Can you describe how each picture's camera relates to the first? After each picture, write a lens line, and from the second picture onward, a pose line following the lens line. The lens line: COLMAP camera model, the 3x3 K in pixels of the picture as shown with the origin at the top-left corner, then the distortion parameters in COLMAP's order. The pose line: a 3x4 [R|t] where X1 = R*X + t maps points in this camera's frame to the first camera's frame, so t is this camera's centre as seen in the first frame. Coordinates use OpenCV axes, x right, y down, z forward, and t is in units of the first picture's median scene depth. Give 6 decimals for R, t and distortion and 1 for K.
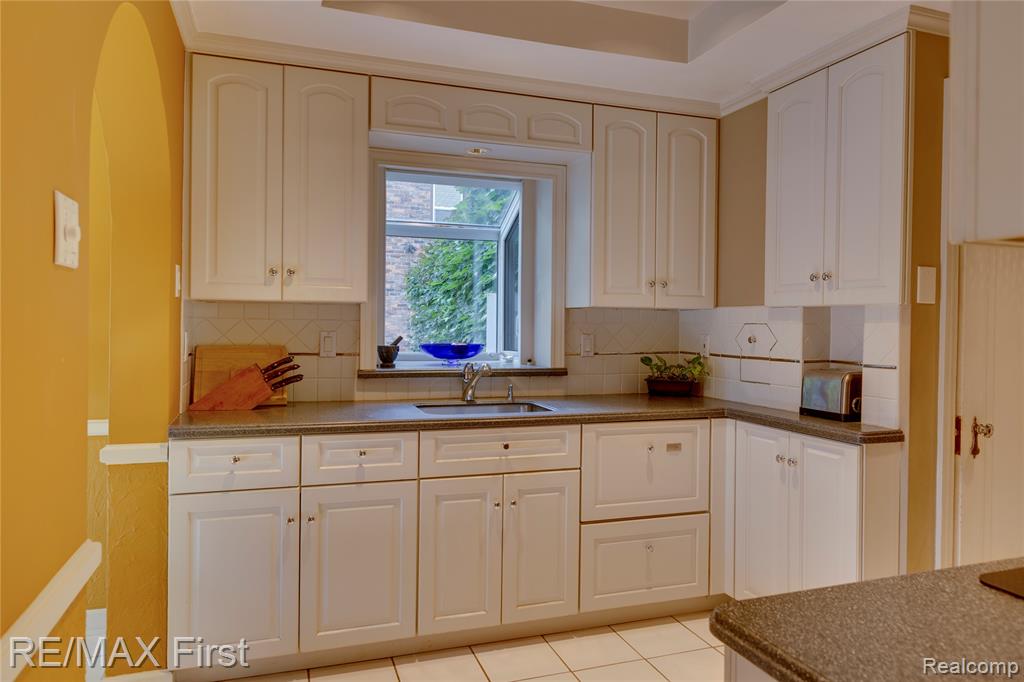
lens RADIAL K [[686.8, 0, 514.3], [0, 686.8, 339.2], [0, 0, 1]] dist [0.006337, 0.002932]
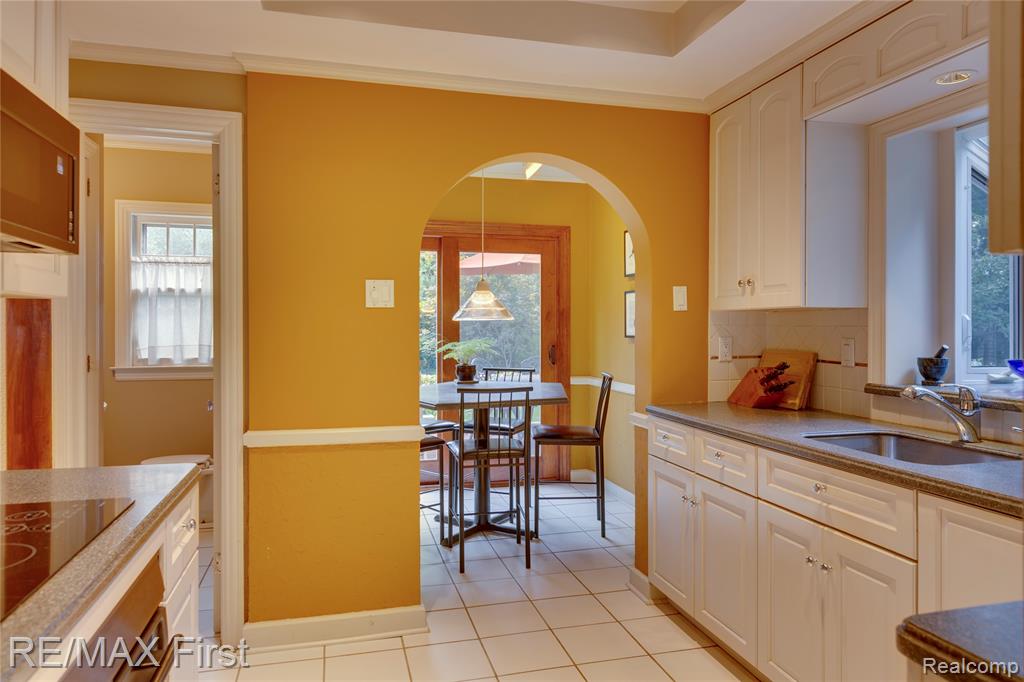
lens RADIAL K [[686.8, 0, 514.9], [0, 686.8, 337.6], [0, 0, 1]] dist [0.006337, 0.002932]
pose [[-0.077468, 0.003268, -0.996989, 0.732214], [-0.026340, 0.999639, 0.005323, -0.006303], [0.996647, 0.026673, -0.077354, 0.678991]]
